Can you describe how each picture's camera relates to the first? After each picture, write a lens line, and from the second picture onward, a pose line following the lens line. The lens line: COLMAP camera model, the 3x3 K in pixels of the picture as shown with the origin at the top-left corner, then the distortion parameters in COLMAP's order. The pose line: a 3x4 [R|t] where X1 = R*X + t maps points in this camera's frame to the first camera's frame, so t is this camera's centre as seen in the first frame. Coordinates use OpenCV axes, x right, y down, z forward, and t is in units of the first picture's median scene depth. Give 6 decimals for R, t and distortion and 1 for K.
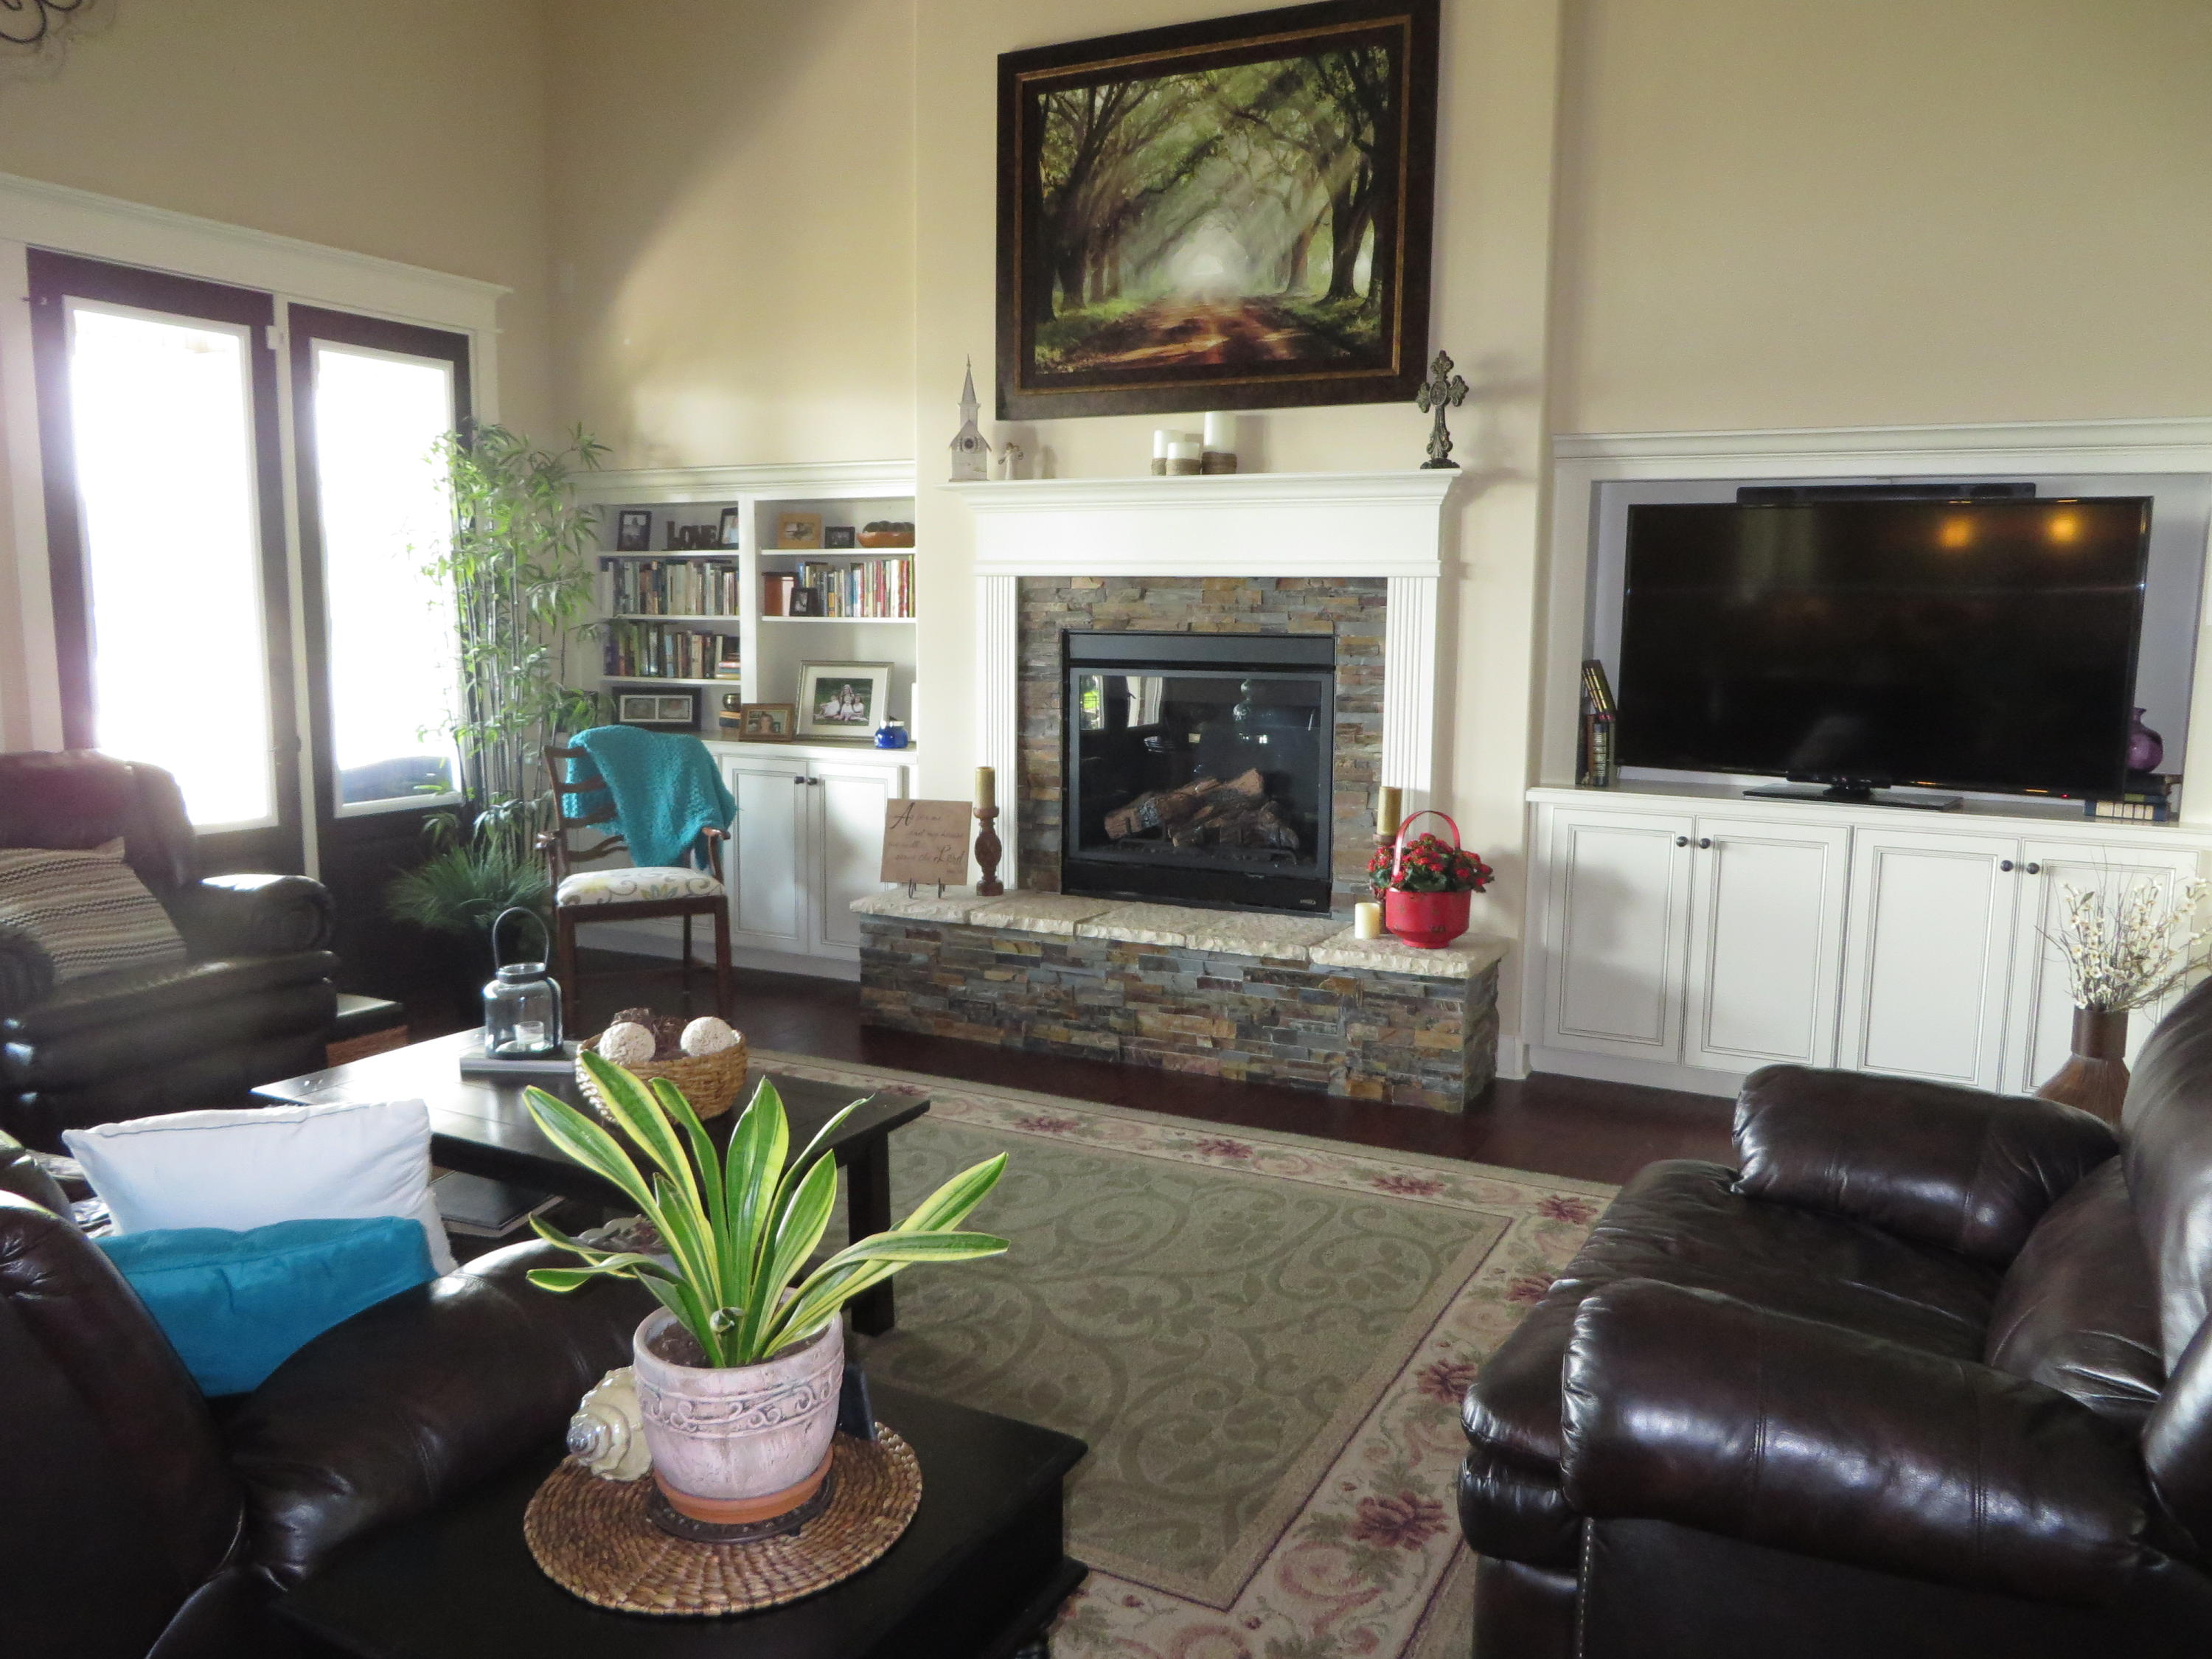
lens RADIAL K [[1659.5, 0, 1104.6], [0, 1659.5, 823.8], [0, 0, 1]] dist [-0.004586, 0.004461]
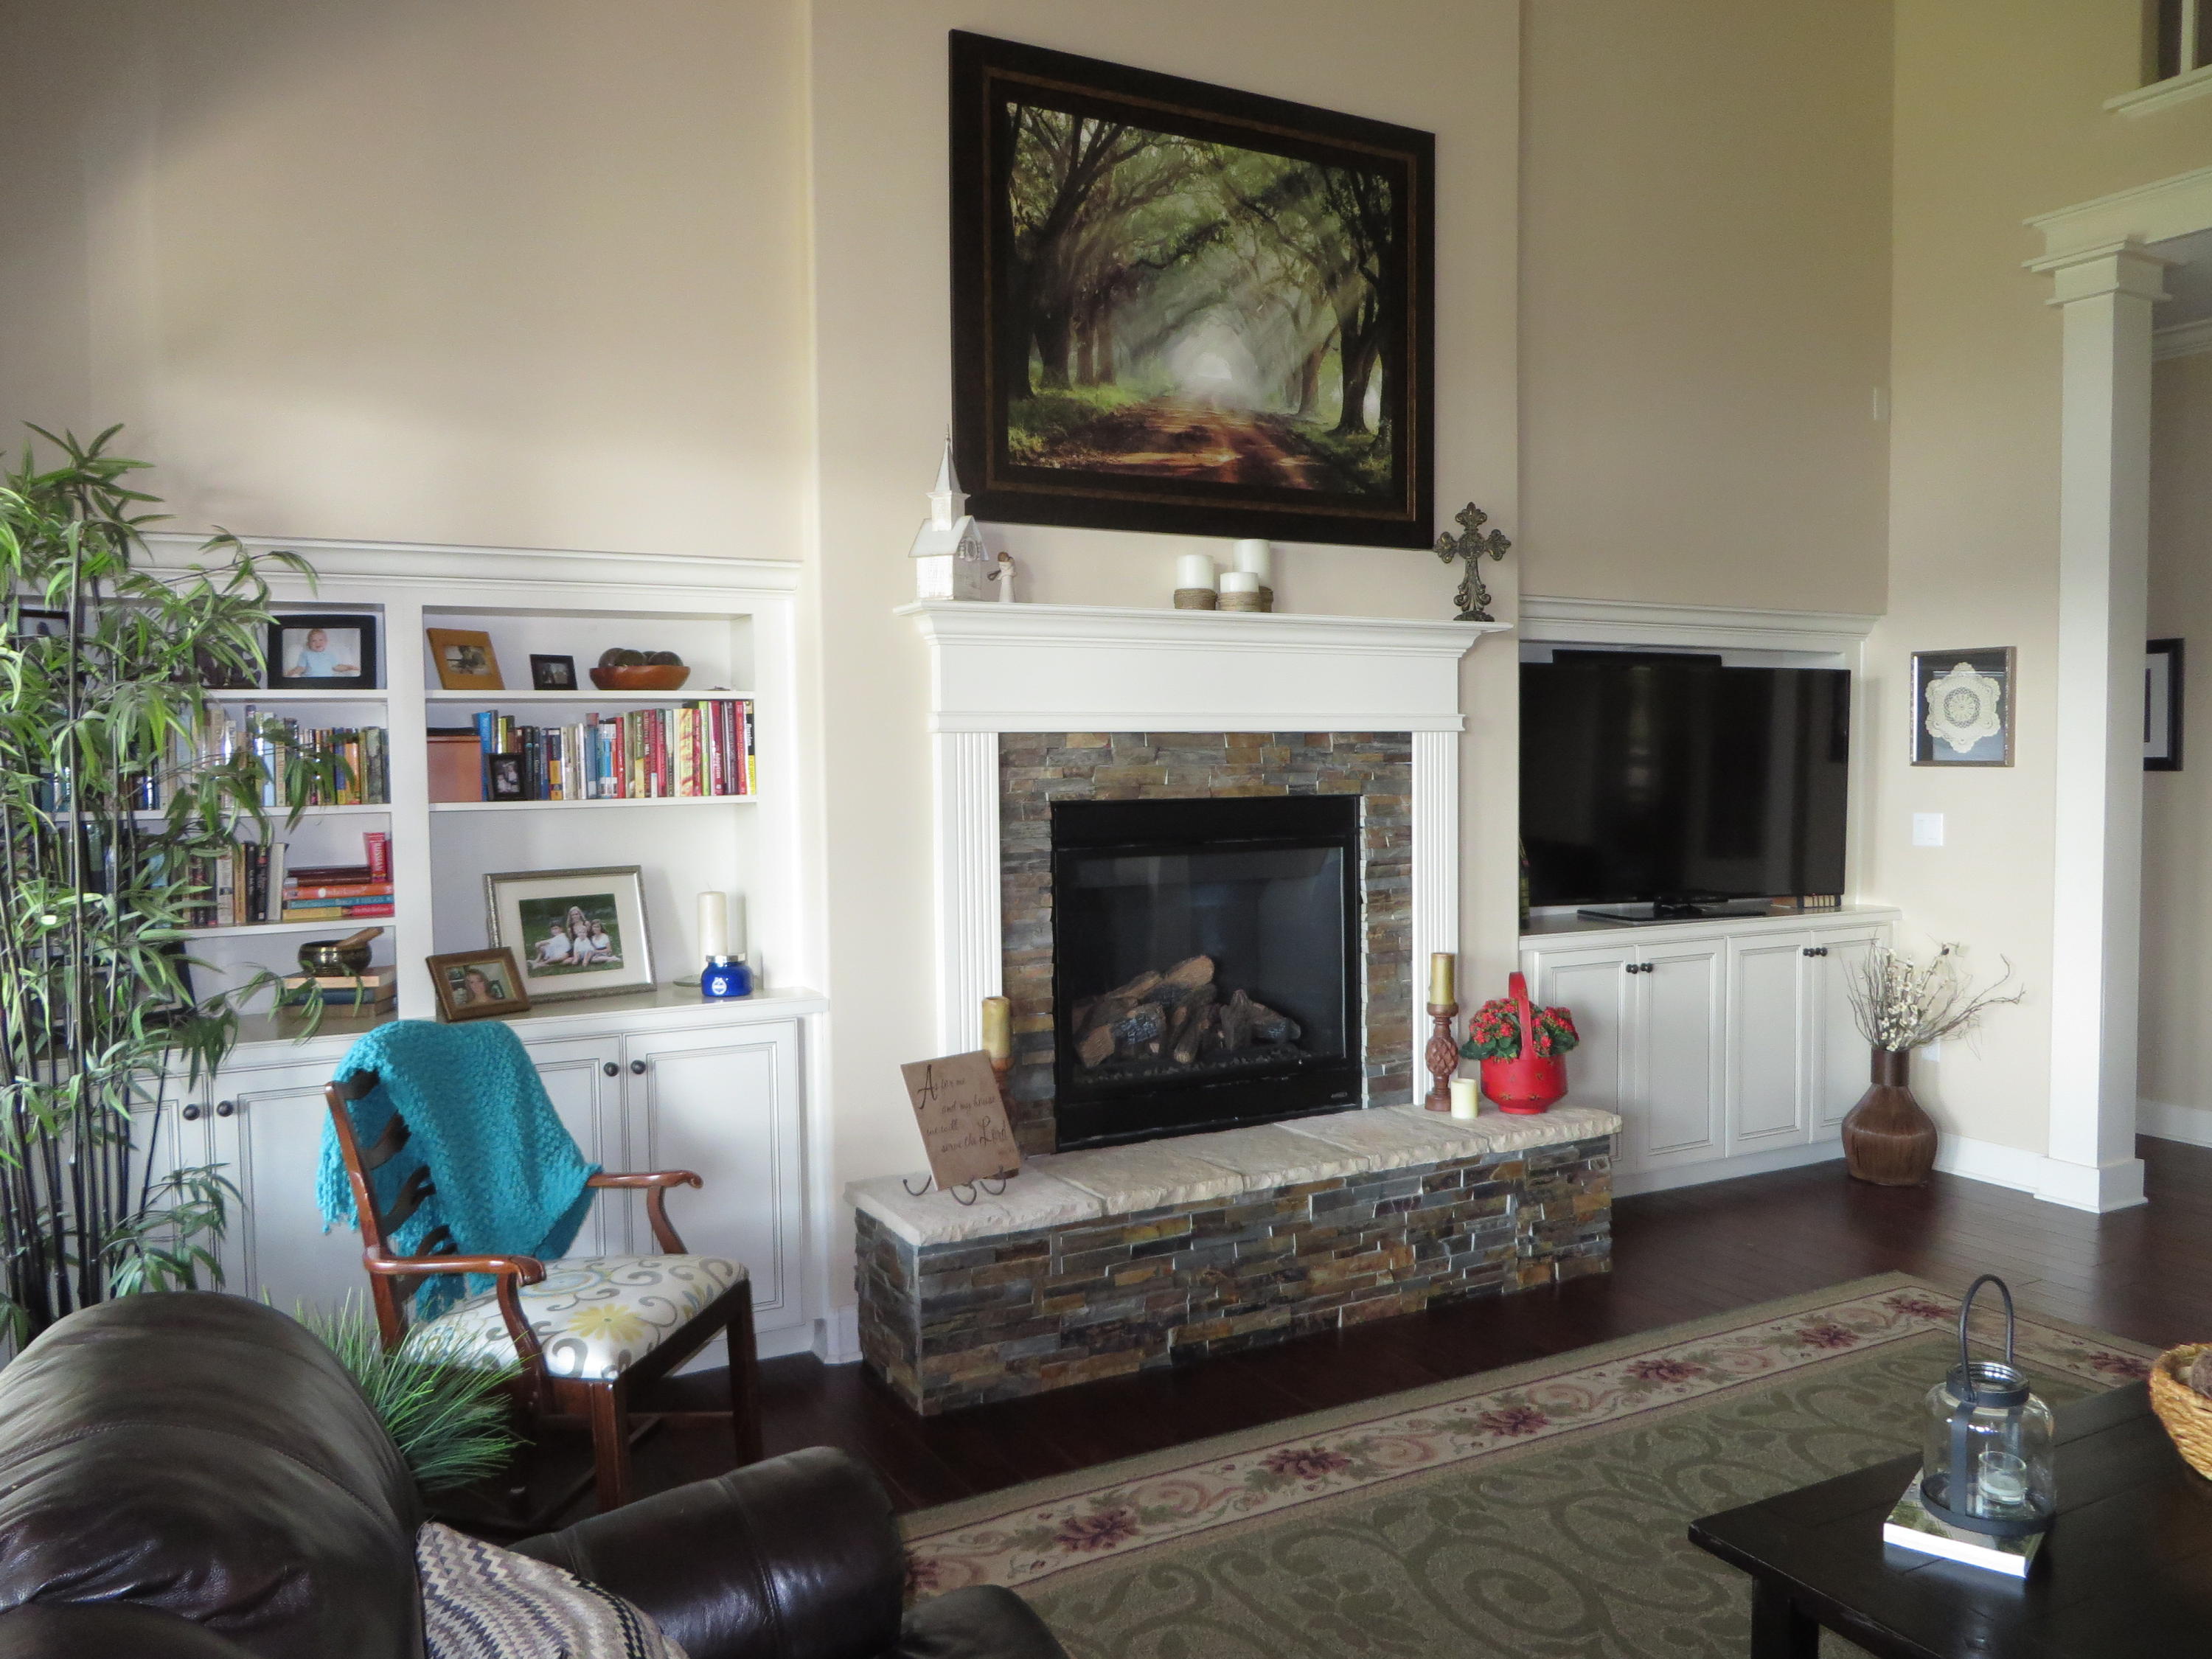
lens RADIAL K [[1659.5, 0, 1116.7], [0, 1659.5, 832.9], [0, 0, 1]] dist [-0.004586, 0.004461]
pose [[0.564145, -0.055460, 0.823811, -0.686065], [0.124518, 0.992045, -0.018484, -0.093016], [-0.816232, 0.113007, 0.566563, 0.597318]]
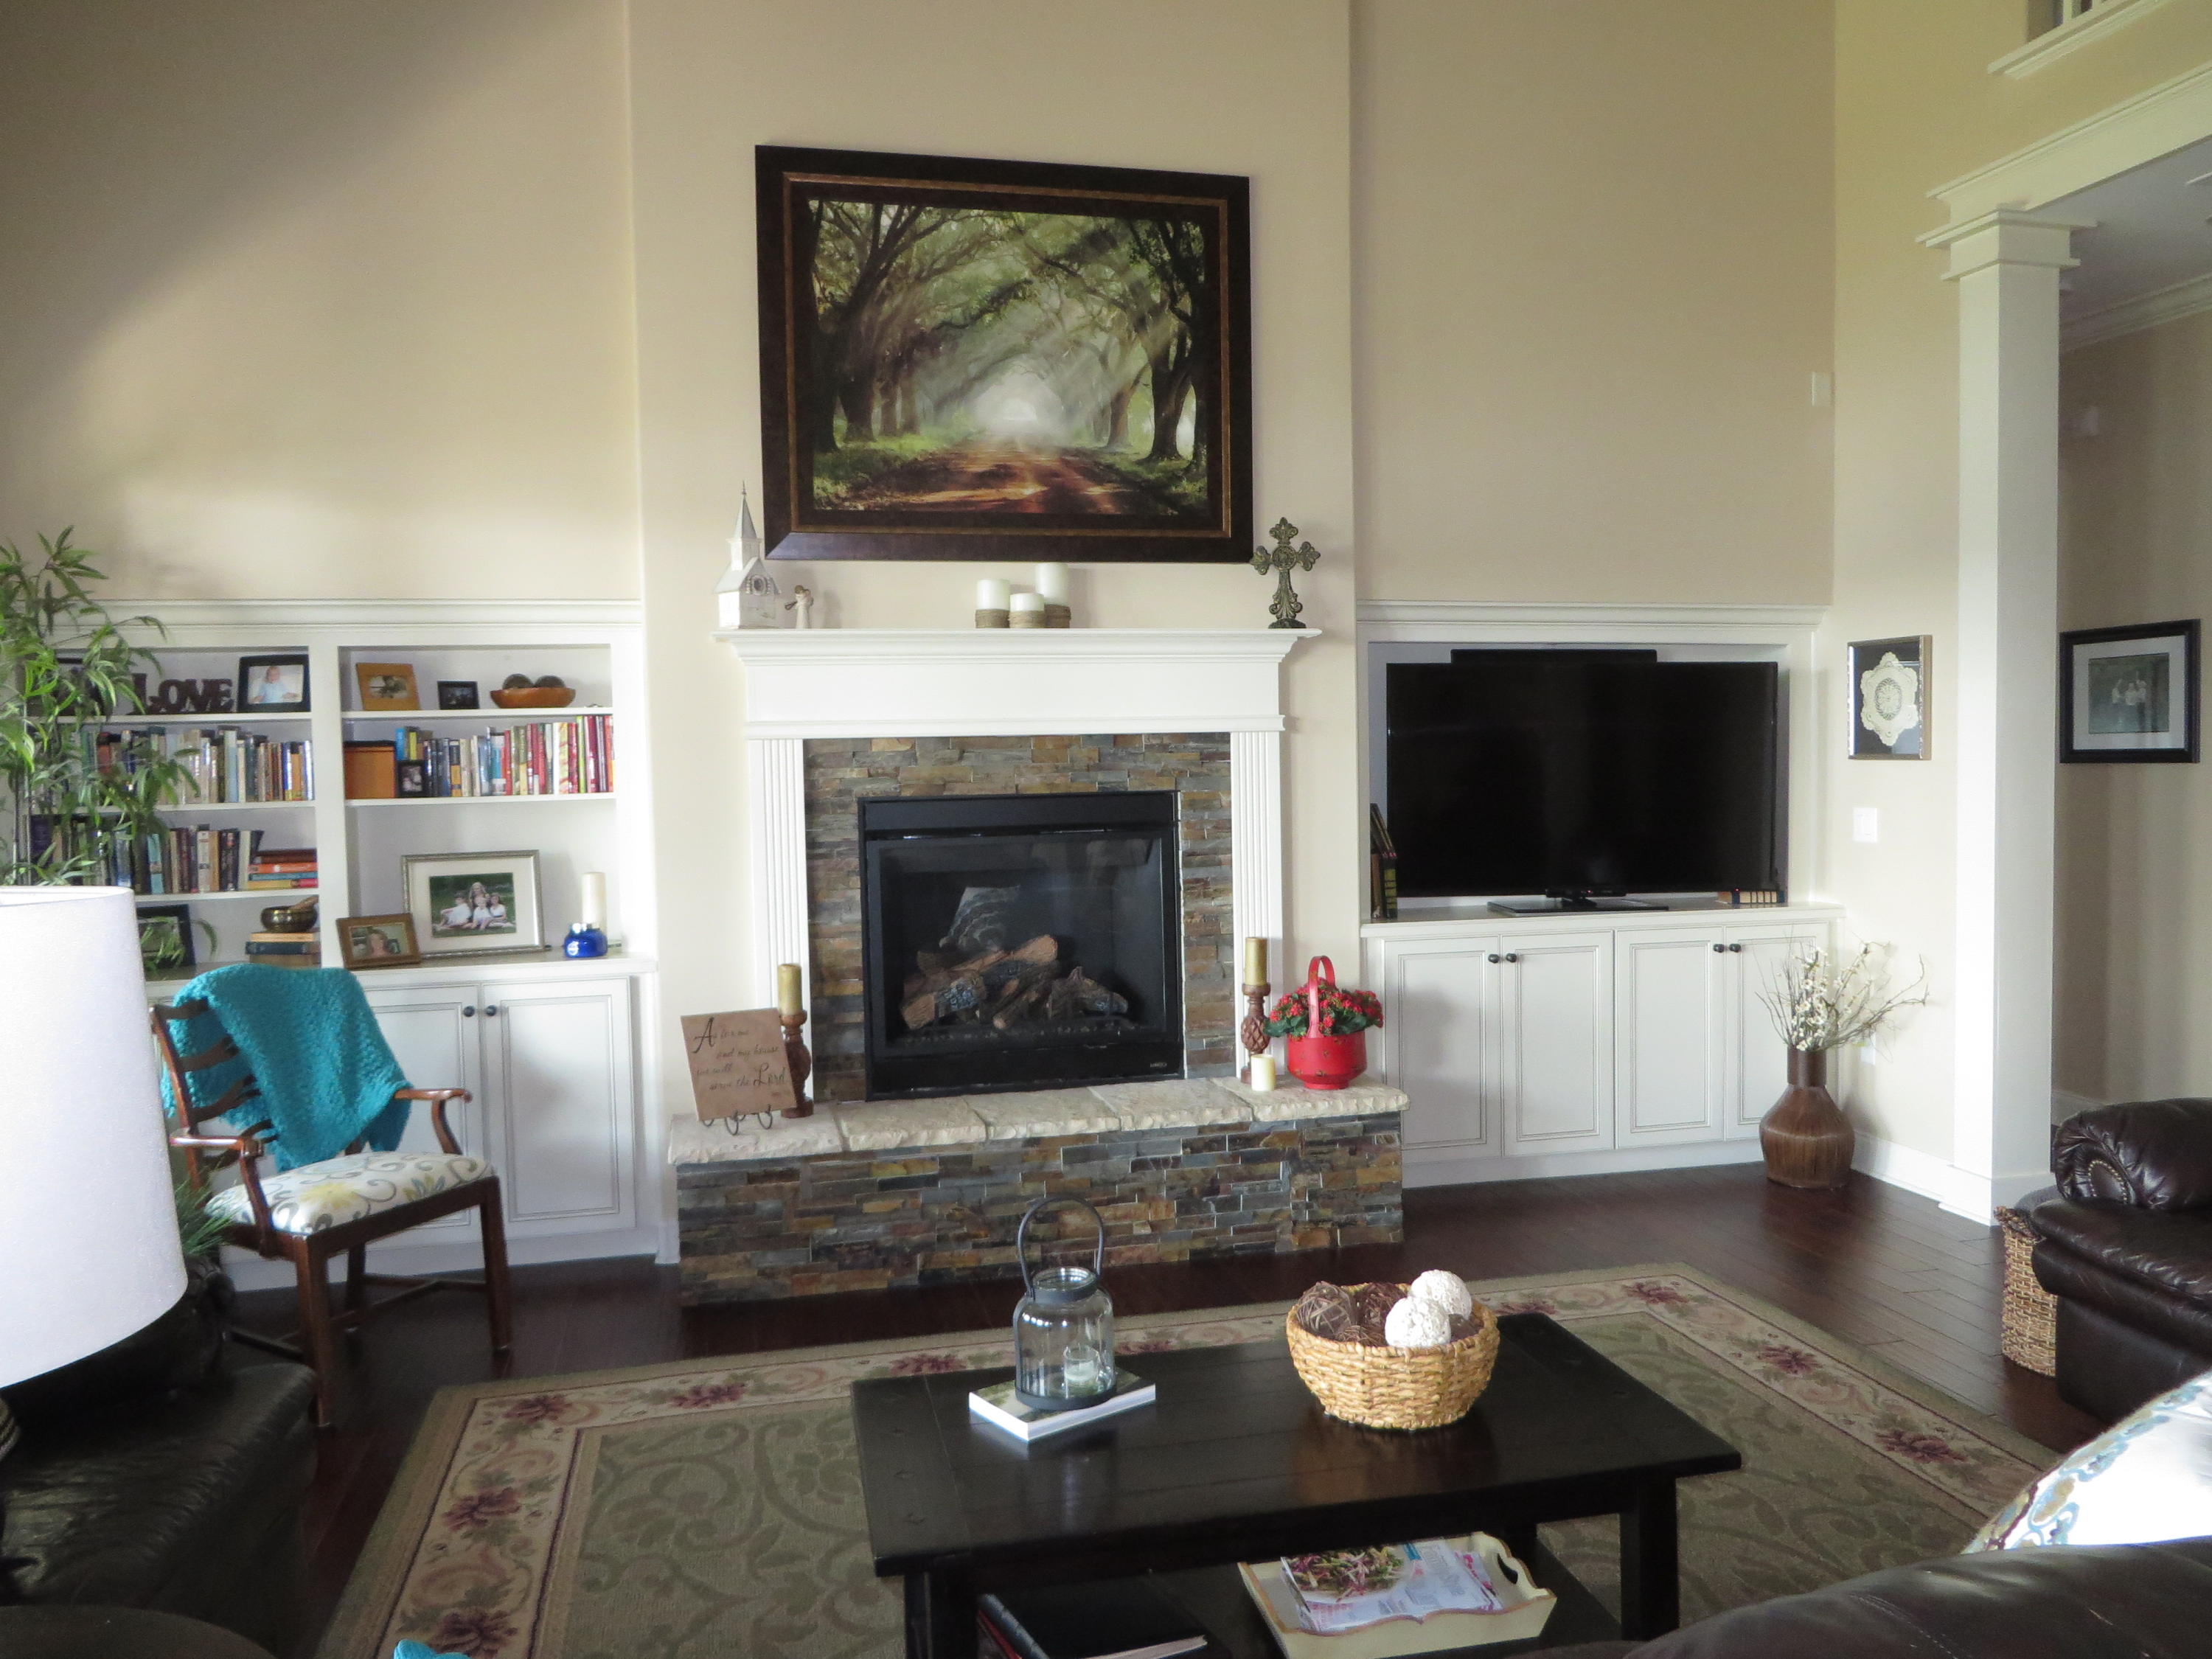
lens RADIAL K [[1659.5, 0, 1107.2], [0, 1659.5, 833.5], [0, 0, 1]] dist [-0.004586, 0.004461]
pose [[0.763663, -0.056155, 0.643168, -0.532366], [0.111647, 0.992688, -0.045892, -0.047608], [-0.635888, 0.106854, 0.764348, 0.271199]]
